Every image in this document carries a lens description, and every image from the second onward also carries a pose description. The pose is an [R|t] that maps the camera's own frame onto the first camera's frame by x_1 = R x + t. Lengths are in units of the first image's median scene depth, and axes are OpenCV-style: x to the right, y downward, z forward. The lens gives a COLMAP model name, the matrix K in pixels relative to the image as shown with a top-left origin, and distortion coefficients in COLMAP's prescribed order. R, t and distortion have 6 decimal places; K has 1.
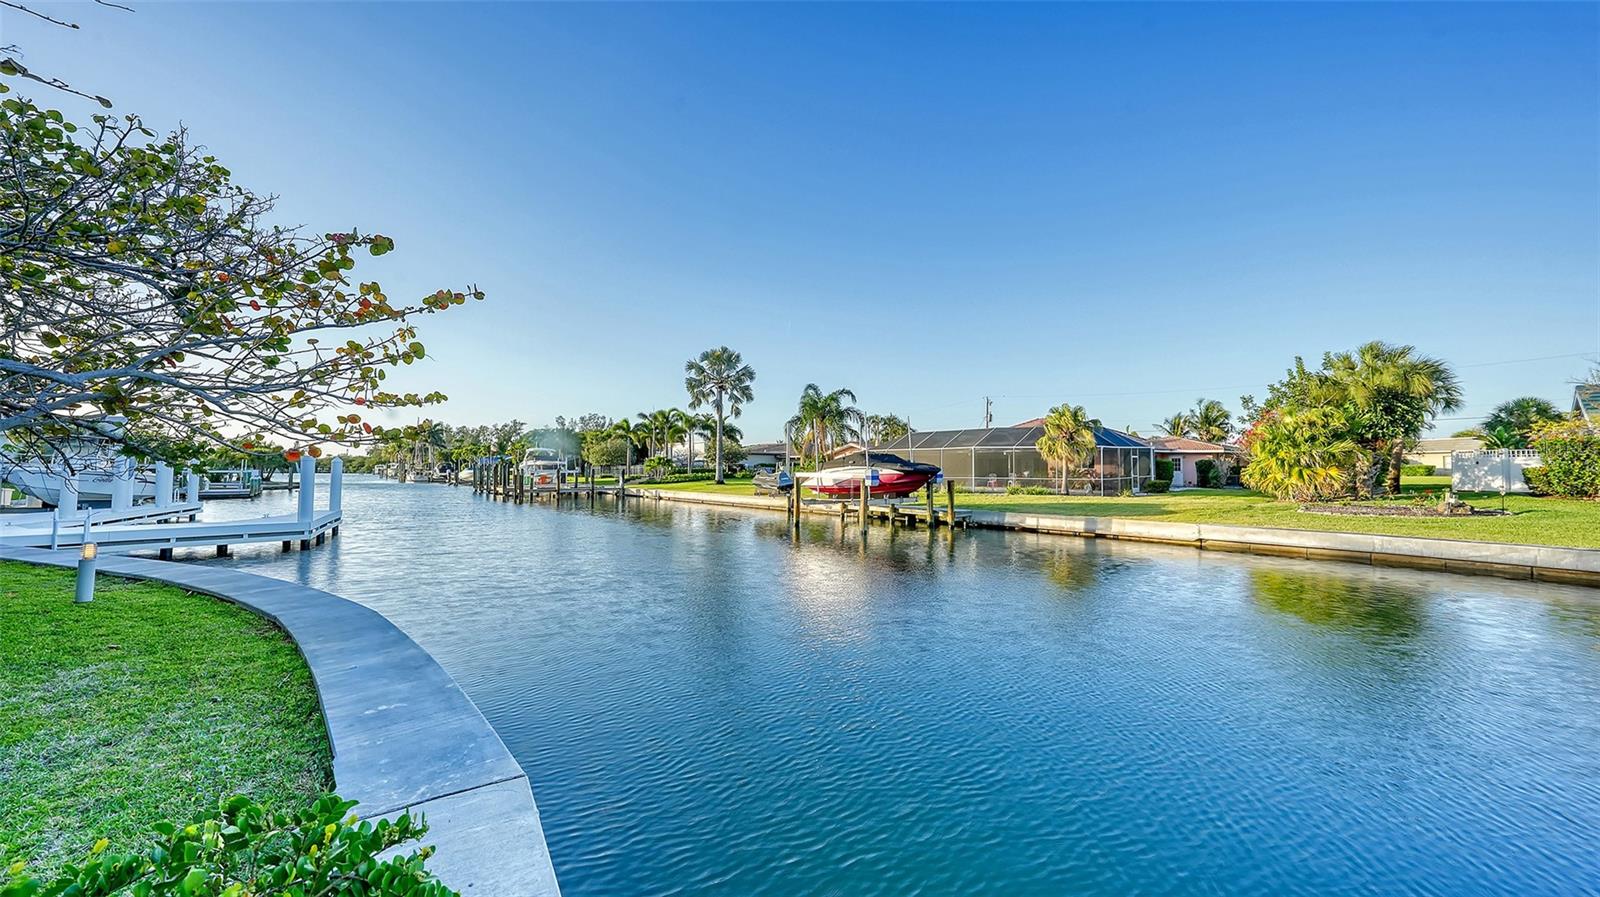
lens RADIAL K [[576.8, 0, 800.0], [0, 576.8, 448.5], [0, 0, 1]] dist [-0.000491, -0.000116]
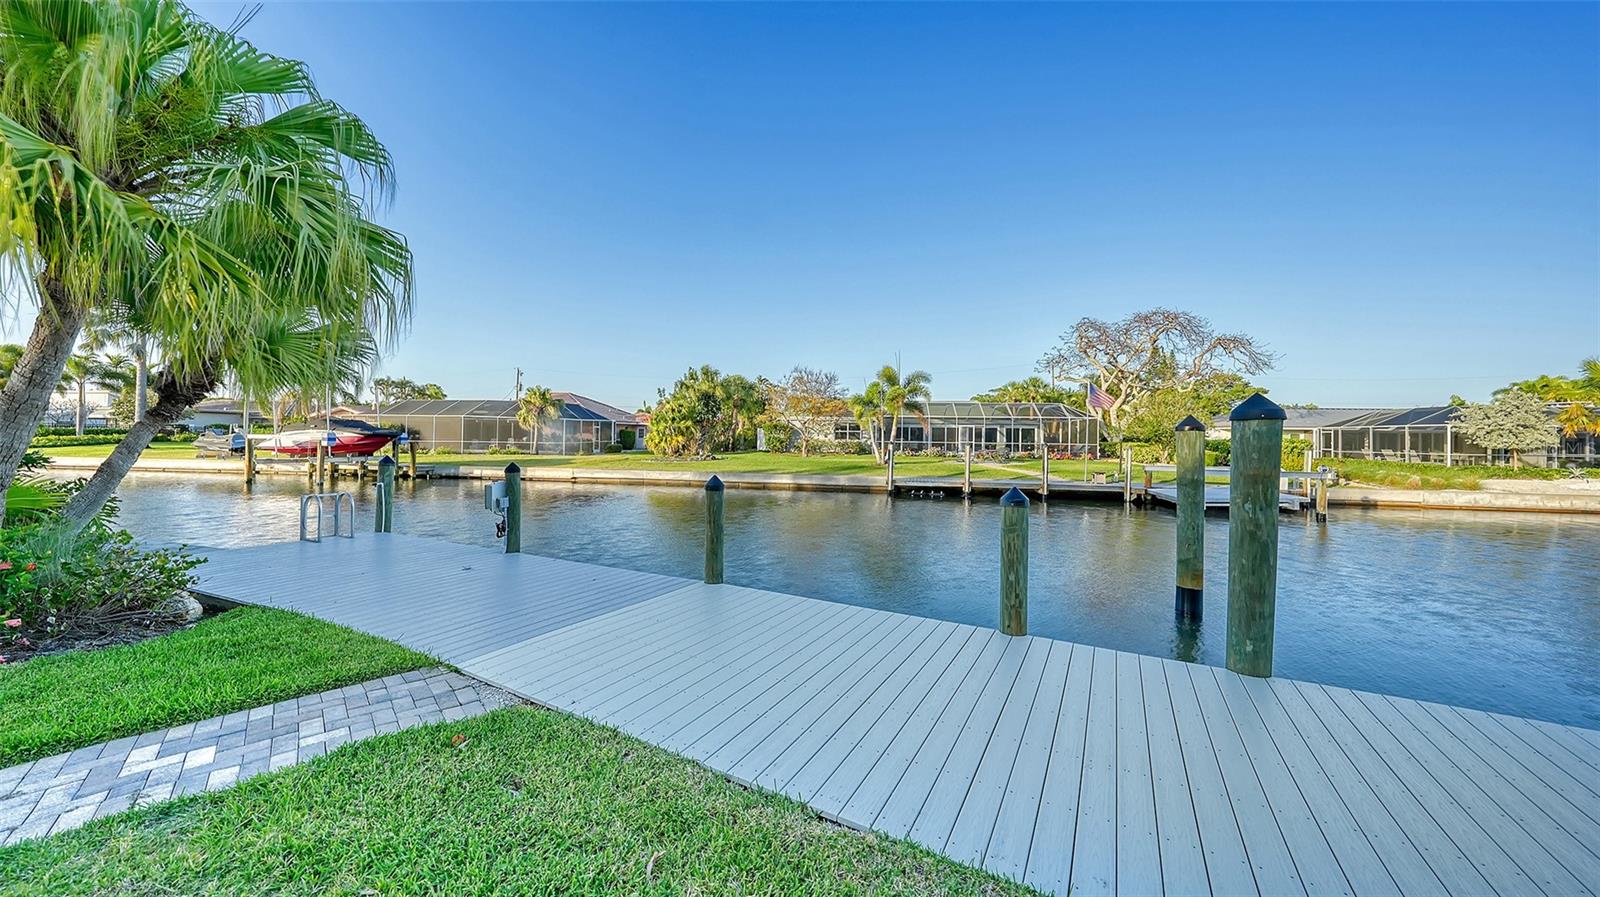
lens RADIAL K [[576.8, 0, 800.0], [0, 576.8, 448.5], [0, 0, 1]] dist [-0.000491, -0.000116]
pose [[0.755556, -0.000307, 0.655084, 0.064572], [-0.036942, 0.998389, 0.043075, -0.016400], [-0.654042, -0.056746, 0.754327, -0.486051]]
